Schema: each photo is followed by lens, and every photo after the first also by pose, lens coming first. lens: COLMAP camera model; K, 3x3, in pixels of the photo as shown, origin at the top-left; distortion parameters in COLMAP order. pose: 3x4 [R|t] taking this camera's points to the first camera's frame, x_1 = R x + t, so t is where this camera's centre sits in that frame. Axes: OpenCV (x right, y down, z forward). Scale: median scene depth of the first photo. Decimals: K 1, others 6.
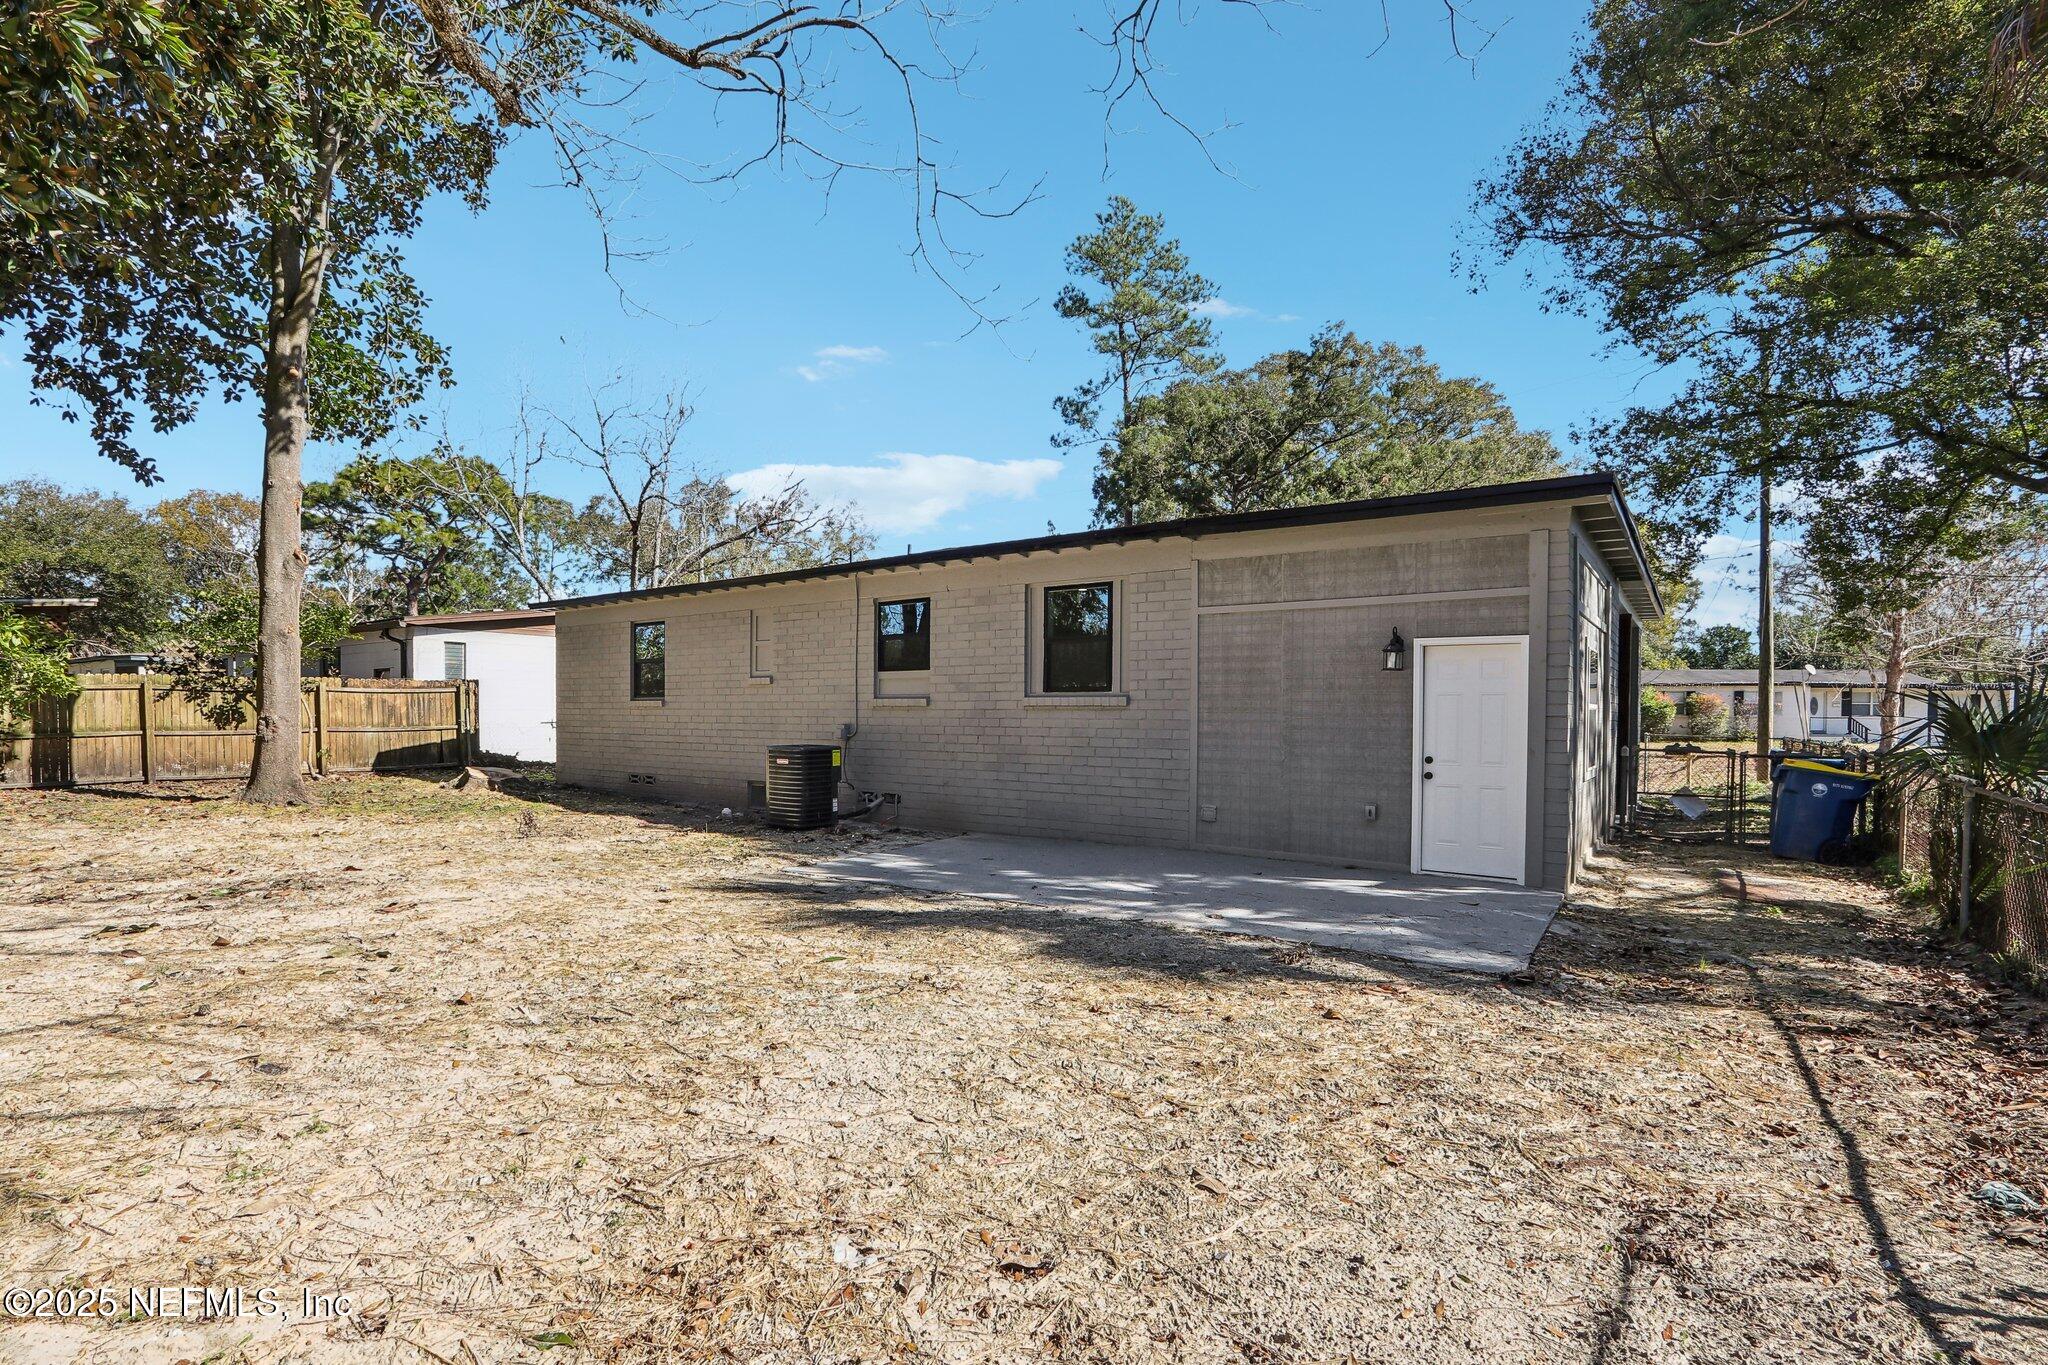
lens RADIAL K [[986.4, 0, 1014.7], [0, 986.4, 701.7], [0, 0, 1]] dist [0.002689, 0.000363]
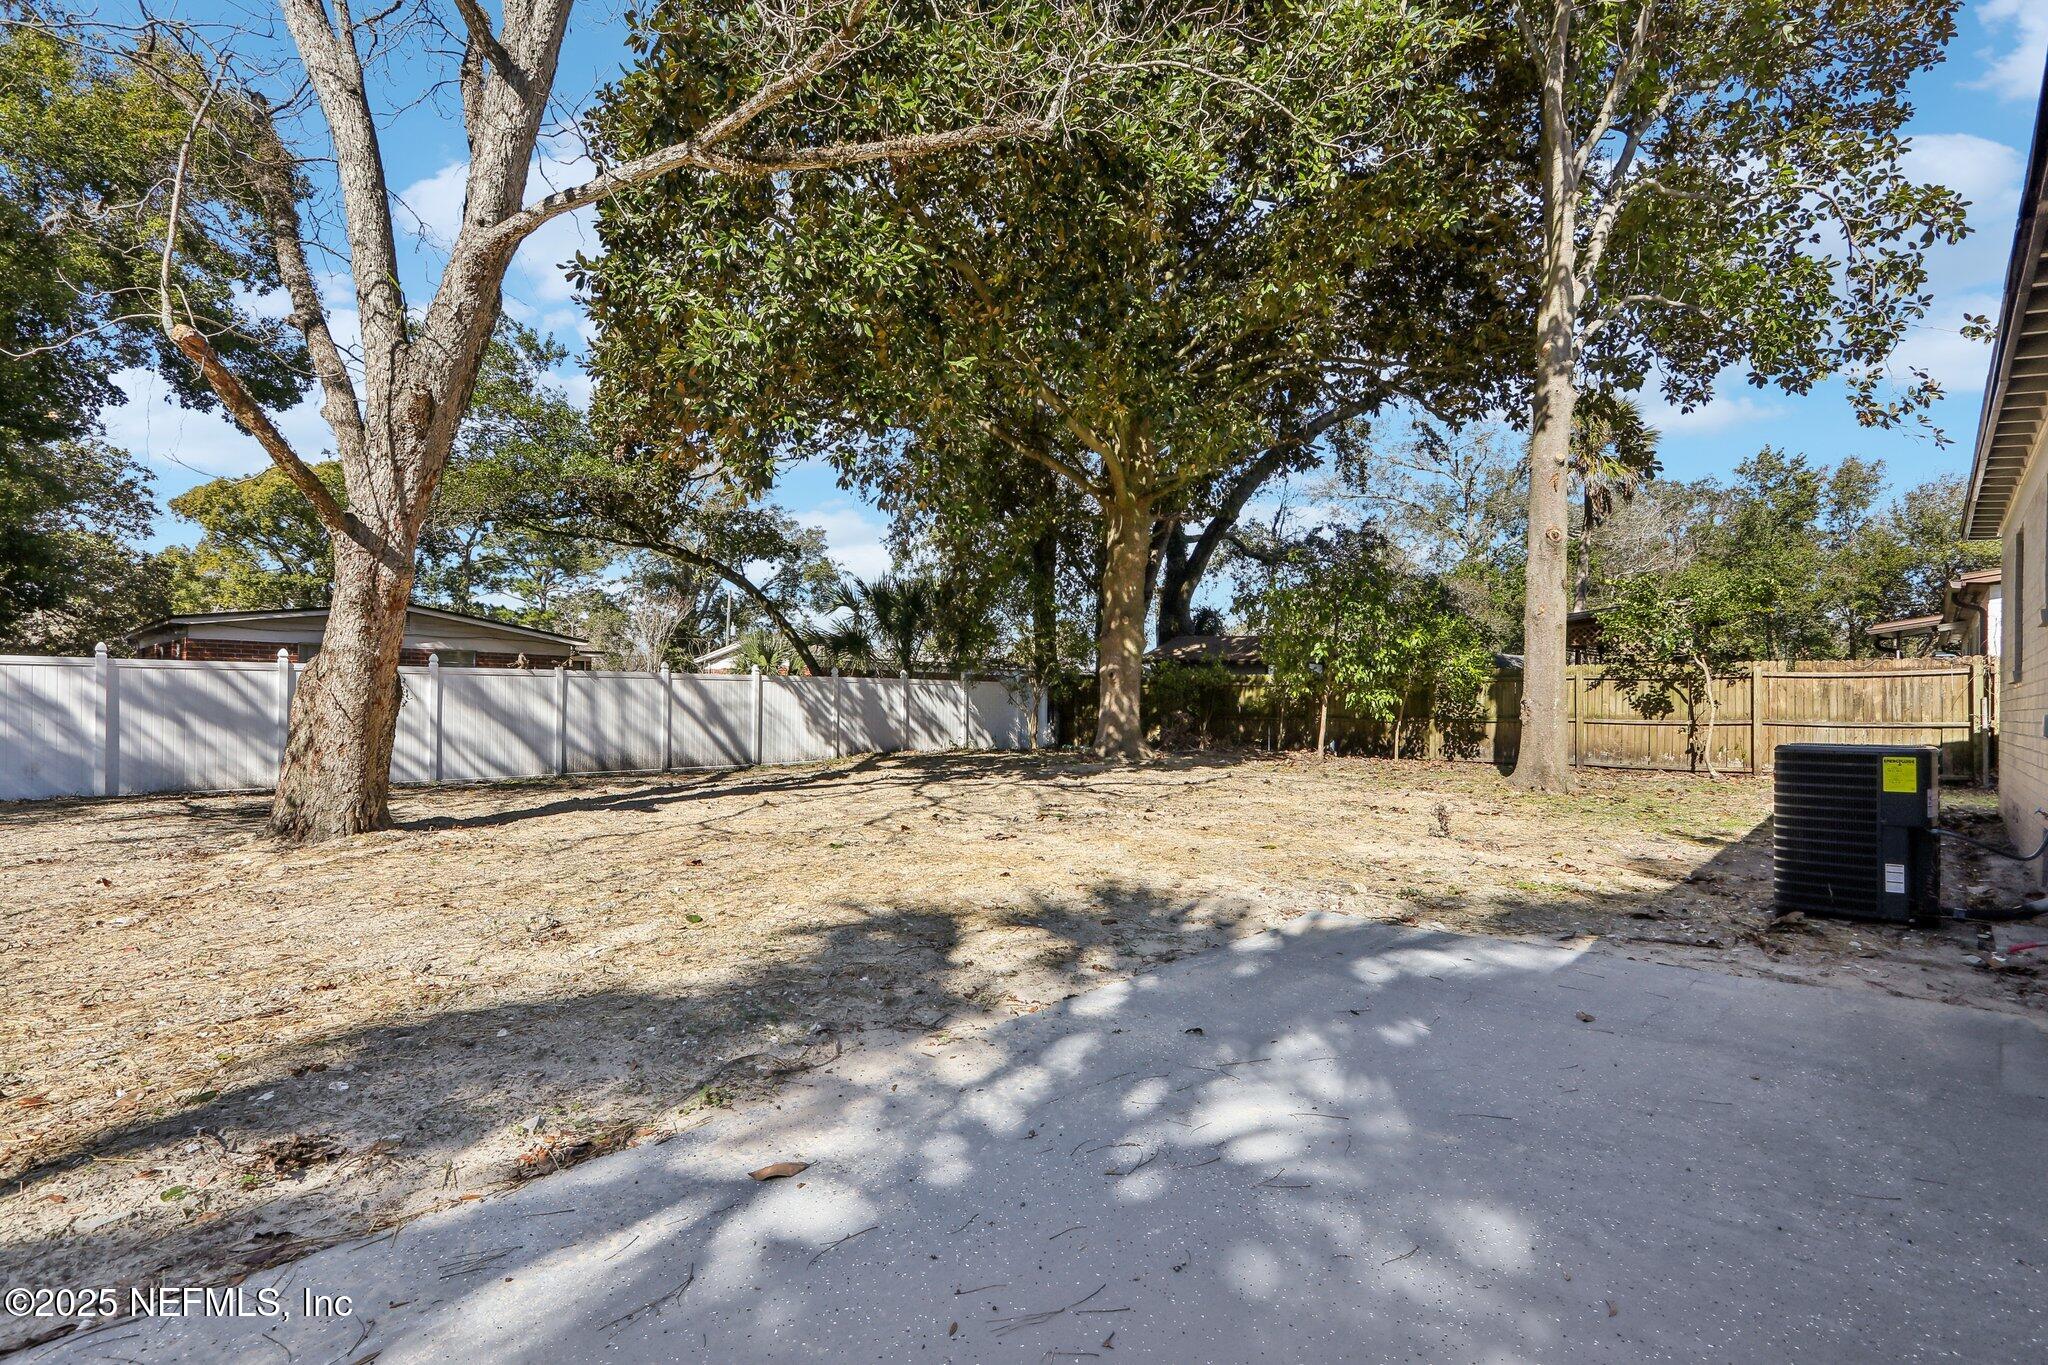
lens RADIAL K [[986.4, 0, 1014.7], [0, 986.4, 701.7], [0, 0, 1]] dist [0.002689, 0.000363]
pose [[-0.101552, -0.008295, -0.994796, 0.237979], [-0.006053, 0.999952, -0.007720, 0.023053], [0.994812, 0.005238, -0.101597, 0.484552]]
